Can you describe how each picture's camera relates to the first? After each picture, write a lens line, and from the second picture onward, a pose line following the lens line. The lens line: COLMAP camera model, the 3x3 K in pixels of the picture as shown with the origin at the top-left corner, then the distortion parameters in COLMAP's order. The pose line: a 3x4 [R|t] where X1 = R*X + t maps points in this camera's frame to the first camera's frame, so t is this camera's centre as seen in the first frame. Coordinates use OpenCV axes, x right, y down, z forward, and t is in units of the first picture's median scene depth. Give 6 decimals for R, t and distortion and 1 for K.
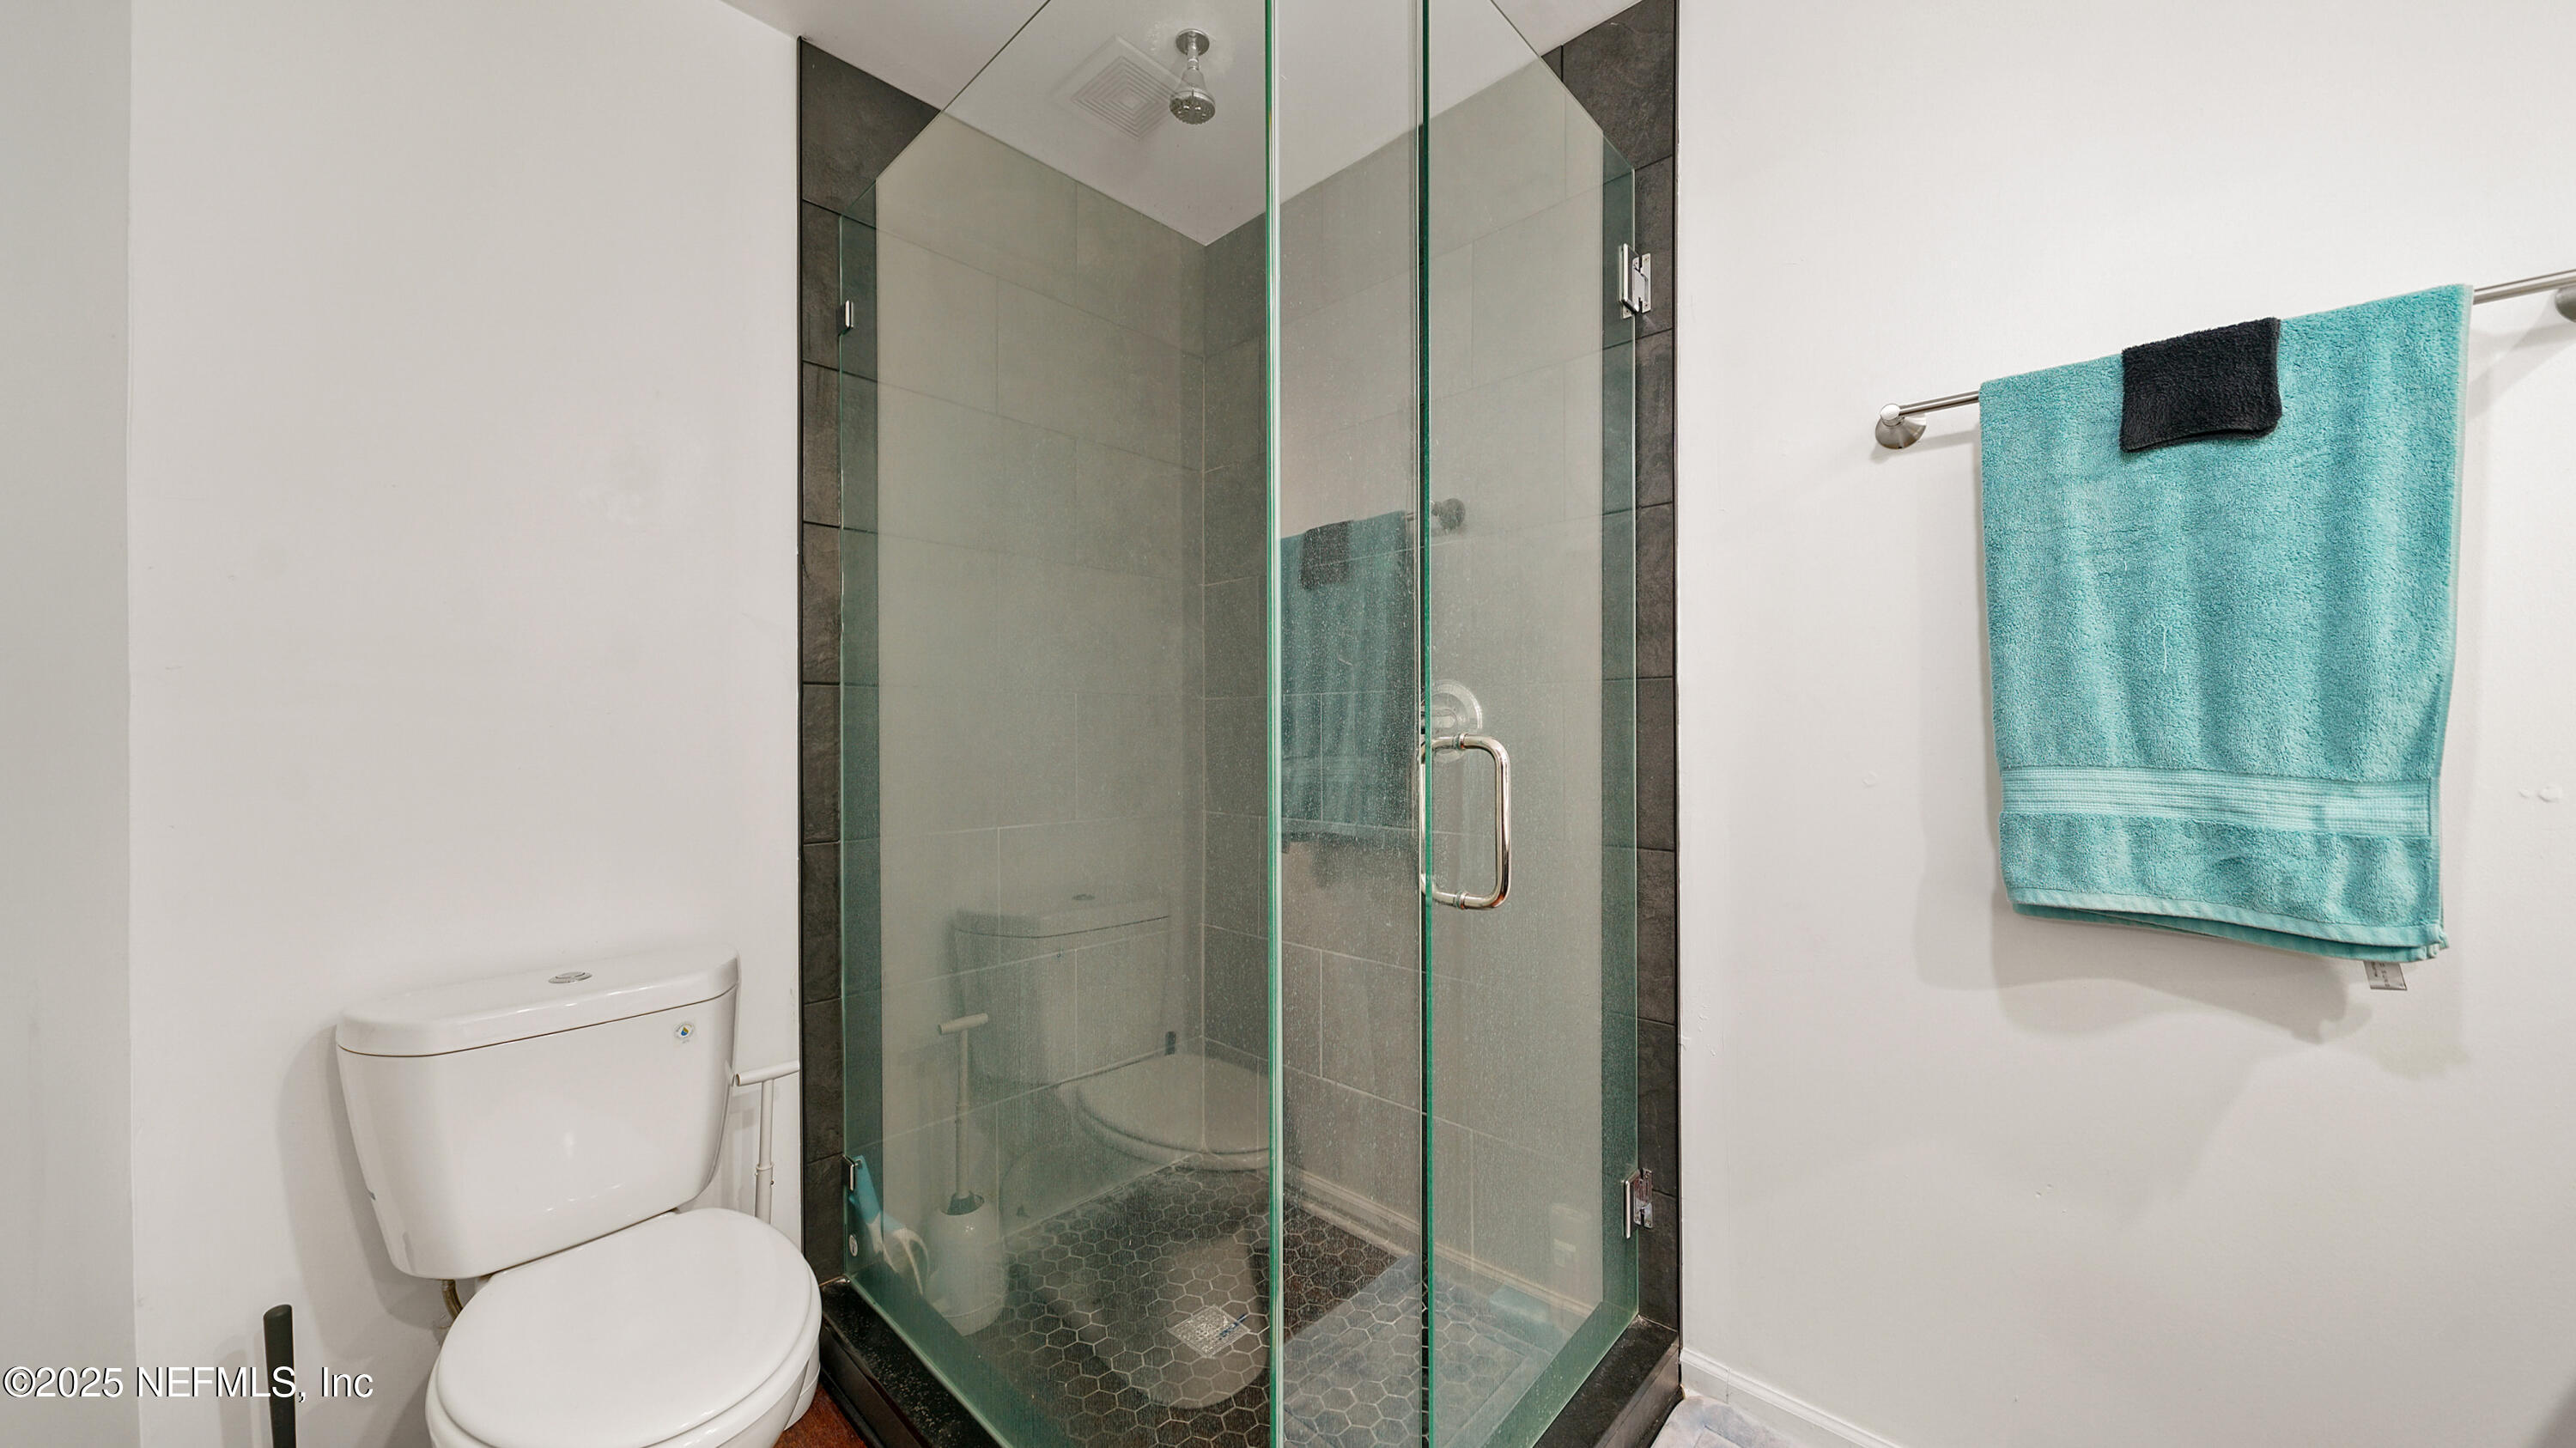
lens RADIAL K [[893.4, 0, 1280.1], [0, 893.4, 737.8], [0, 0, 1]] dist [-0.006707, -0.000371]
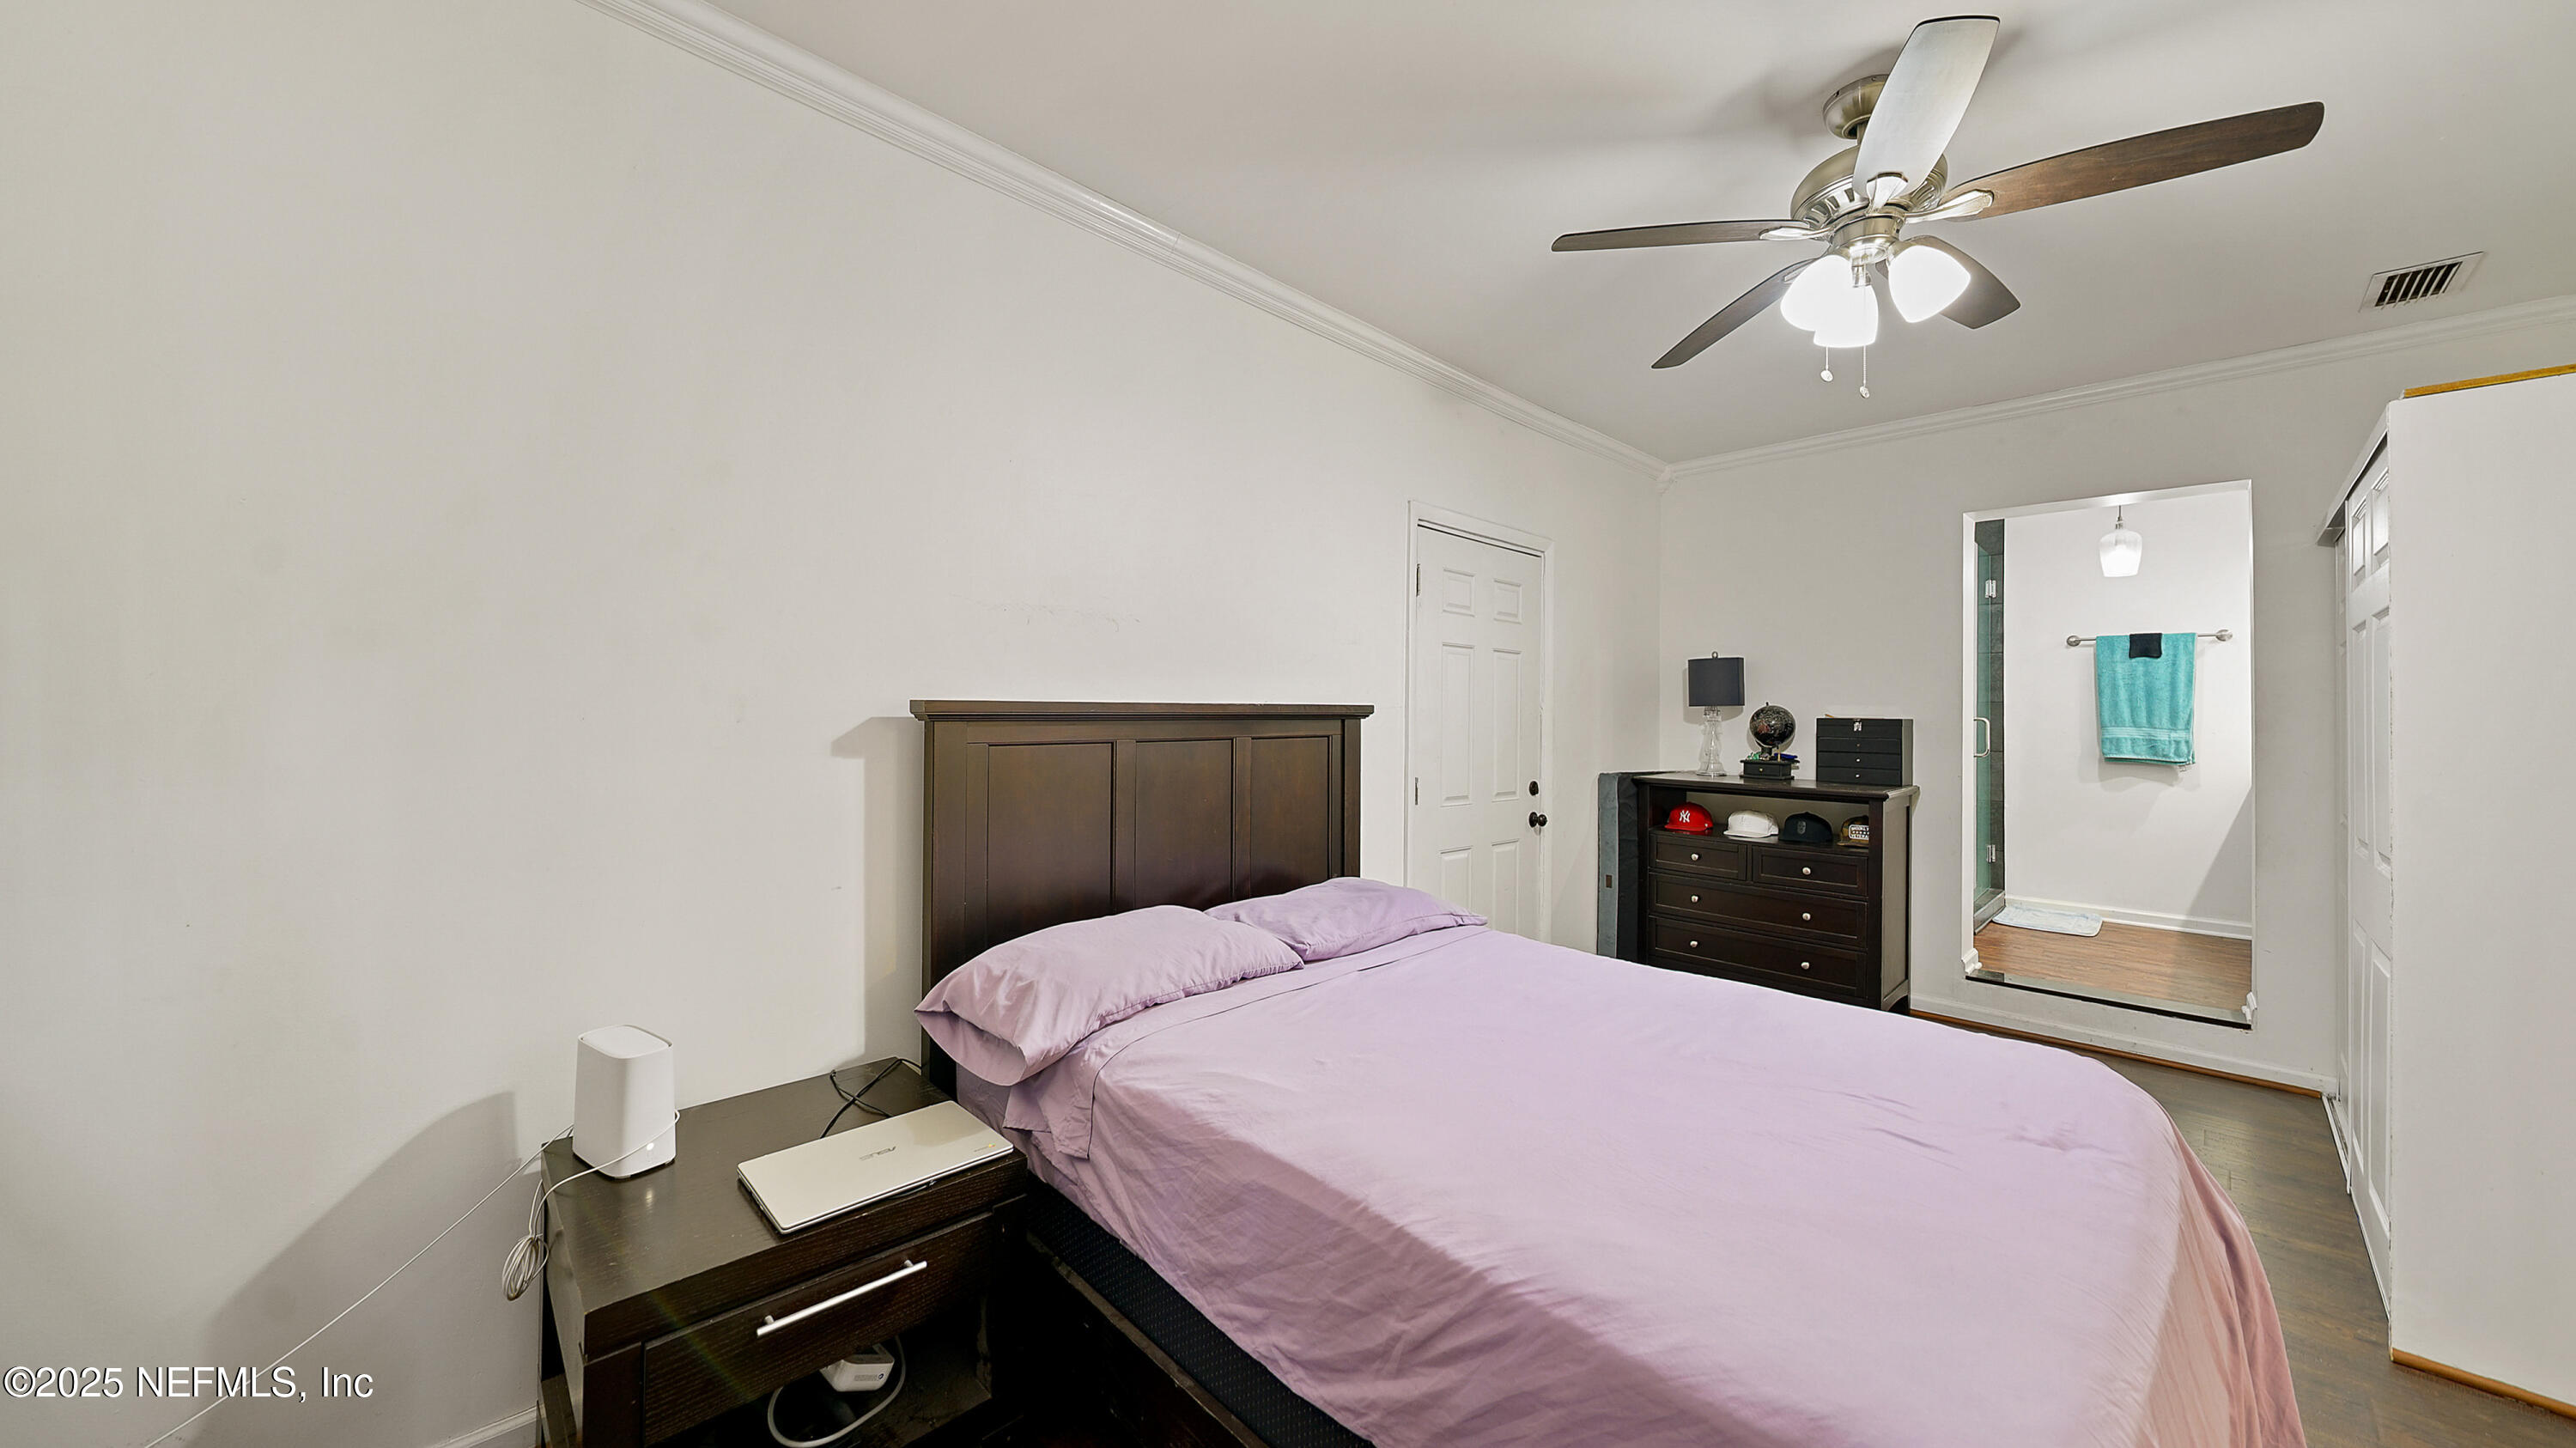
lens RADIAL K [[898.4, 0, 1297.5], [0, 898.4, 705.5], [0, 0, 1]] dist [-0.001078, -0.000104]
pose [[0.999490, 0.007446, -0.031045, -3.203474], [-0.007820, 0.999898, -0.011926, 0.011846], [0.030953, 0.012163, 0.999447, -3.769268]]
